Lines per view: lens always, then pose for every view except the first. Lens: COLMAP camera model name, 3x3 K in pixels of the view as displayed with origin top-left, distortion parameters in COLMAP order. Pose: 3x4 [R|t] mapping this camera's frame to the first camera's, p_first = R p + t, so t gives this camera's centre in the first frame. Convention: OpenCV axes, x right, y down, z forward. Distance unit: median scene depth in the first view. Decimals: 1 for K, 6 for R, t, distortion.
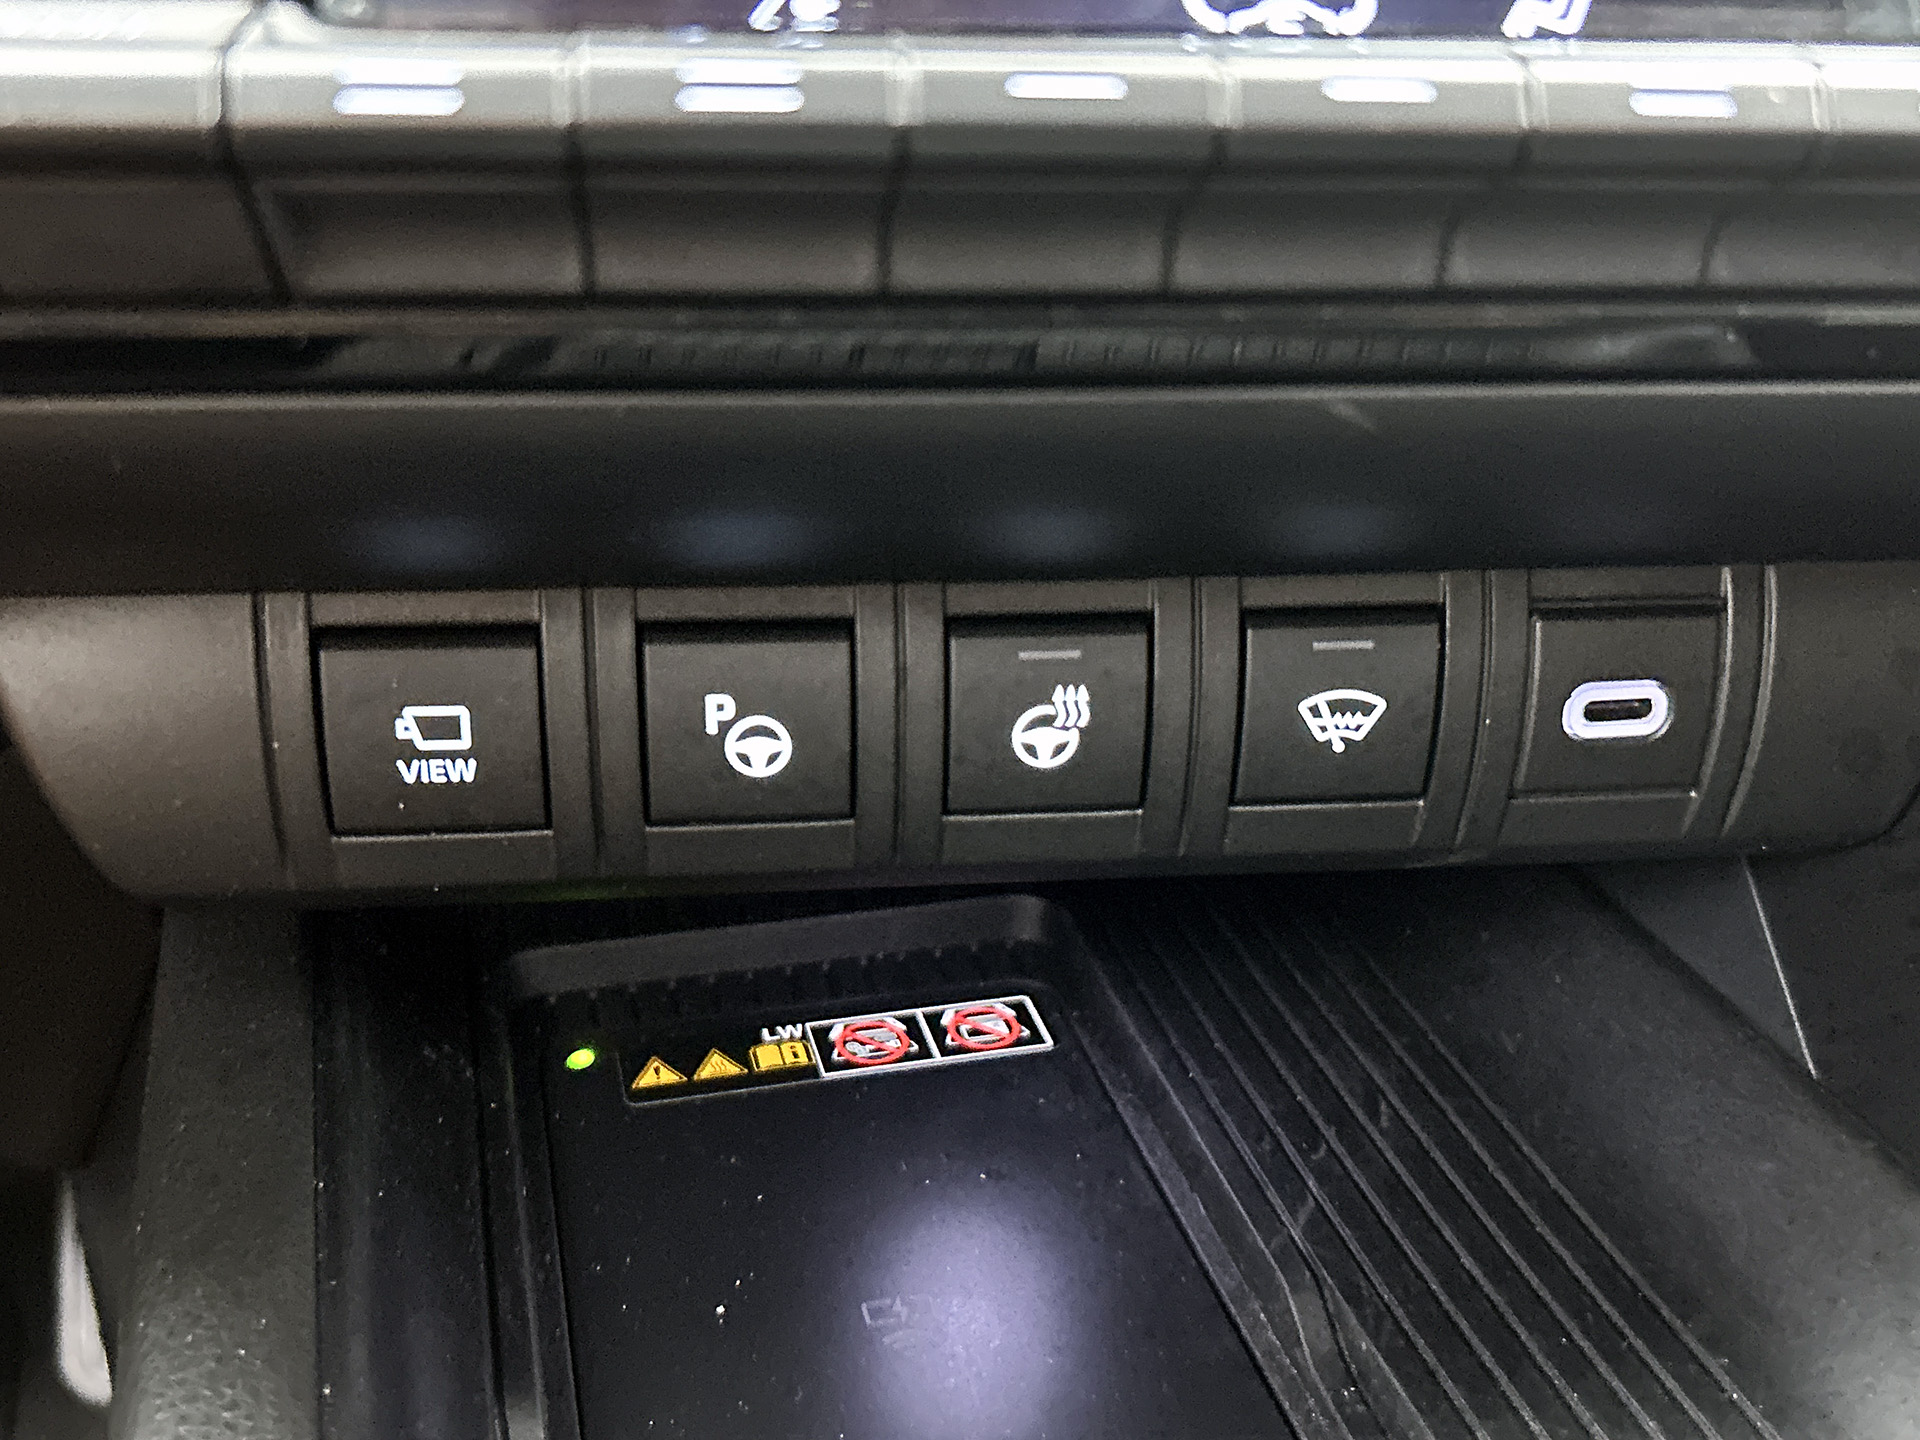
lens RADIAL K [[1935.1, 0, 960.0], [0, 1935.1, 720.0], [0, 0, 1]] dist [0.001796, 0.000585]
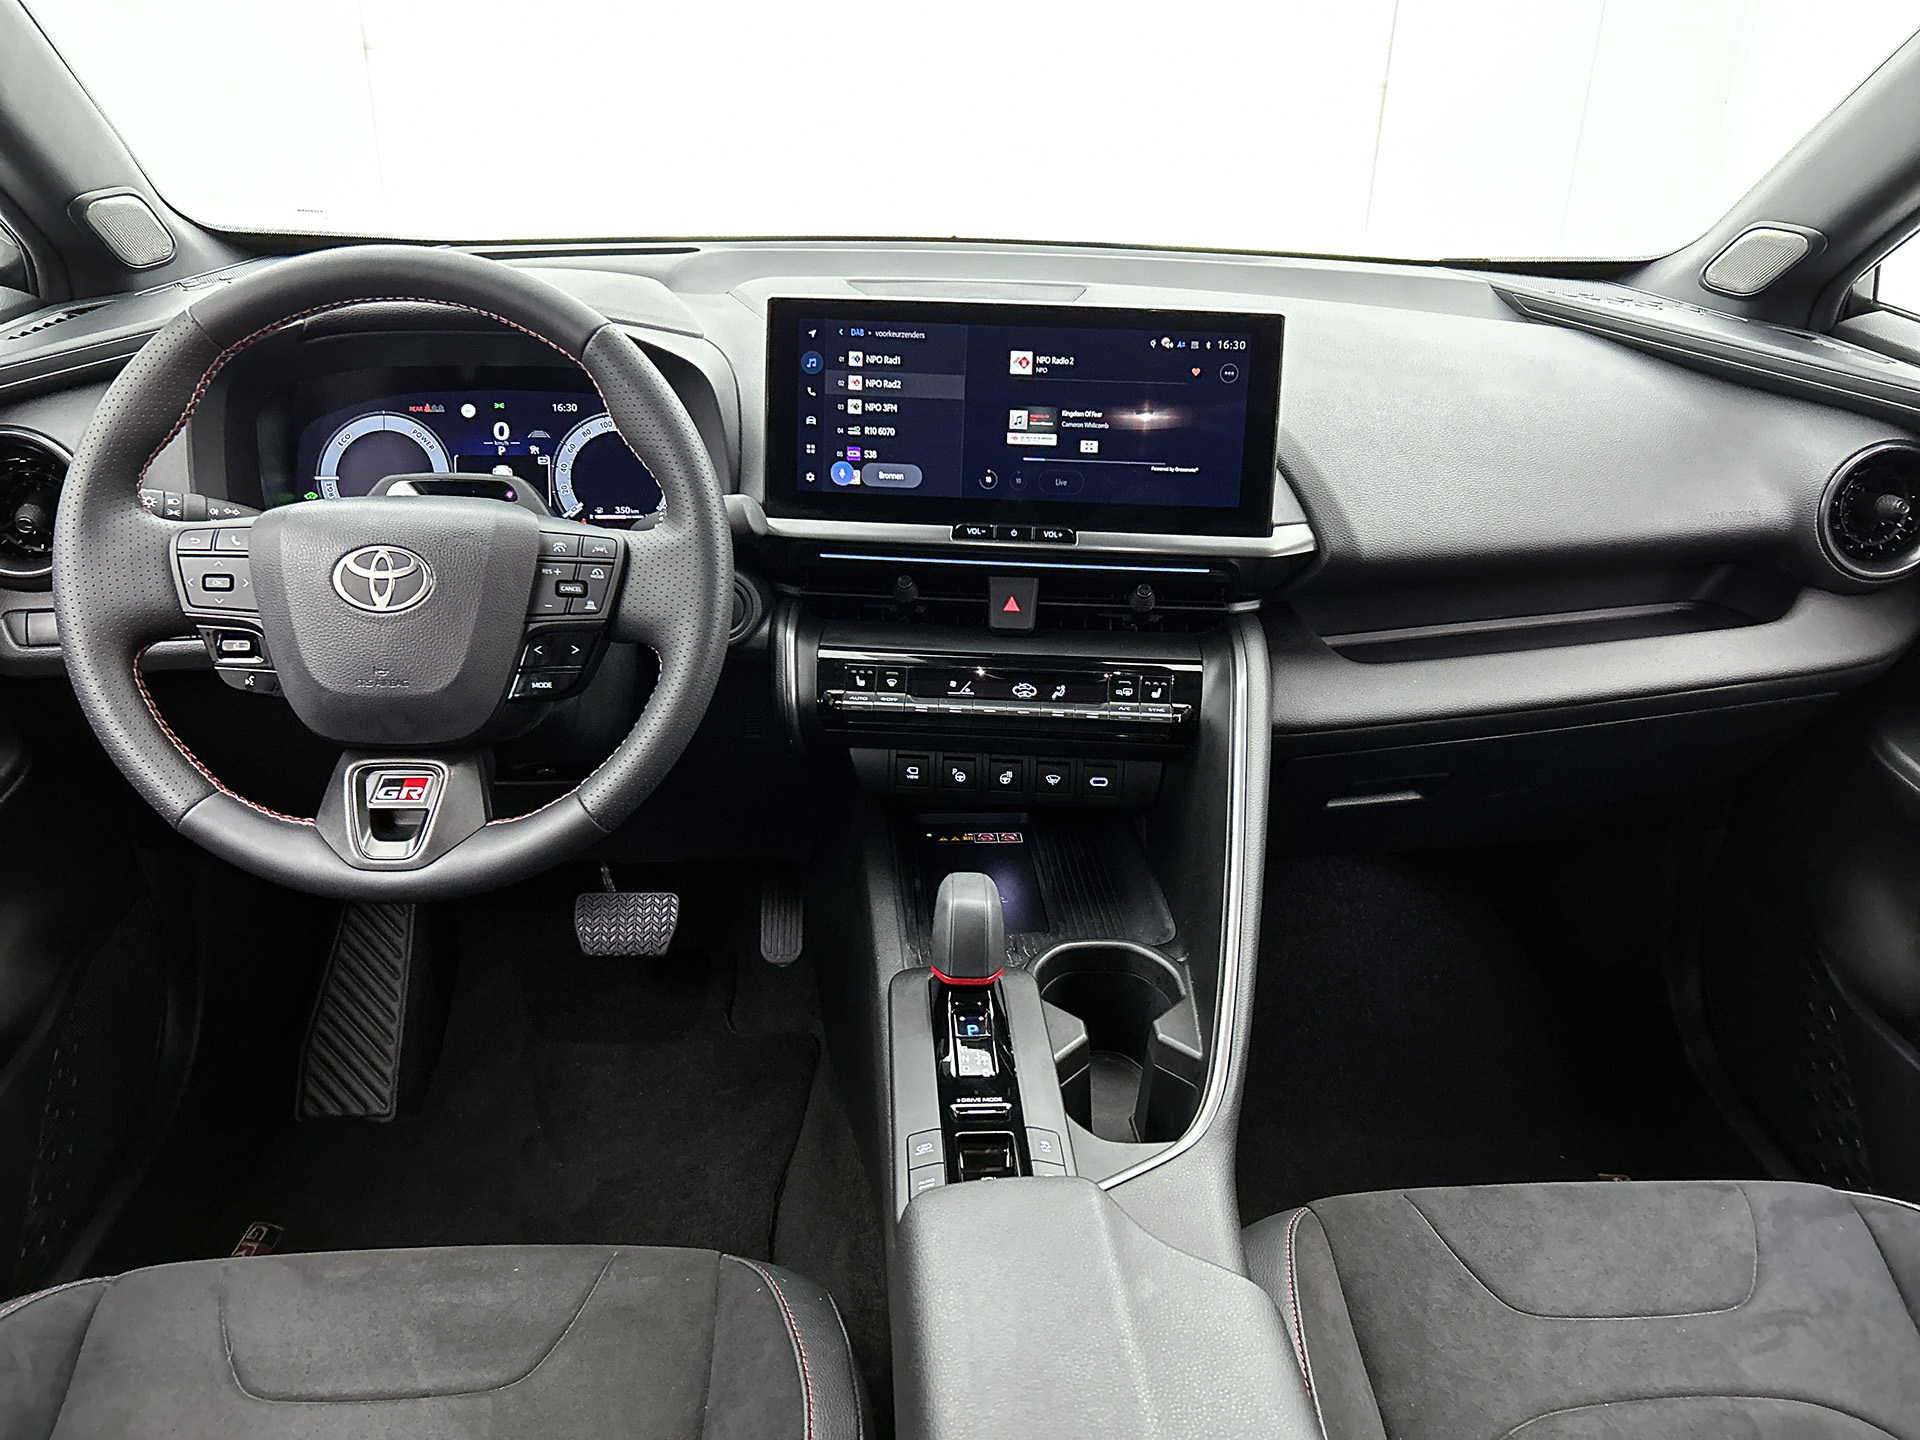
lens RADIAL K [[1479.2, 0, 960.0], [0, 1479.2, 720.0], [0, 0, 1]] dist [0.060765, 0.002503]
pose [[0.981401, 0.068466, -0.179344, 0.640743], [-0.072842, 0.997182, -0.017922, -0.073611], [0.177612, 0.030652, 0.983623, -3.226010]]
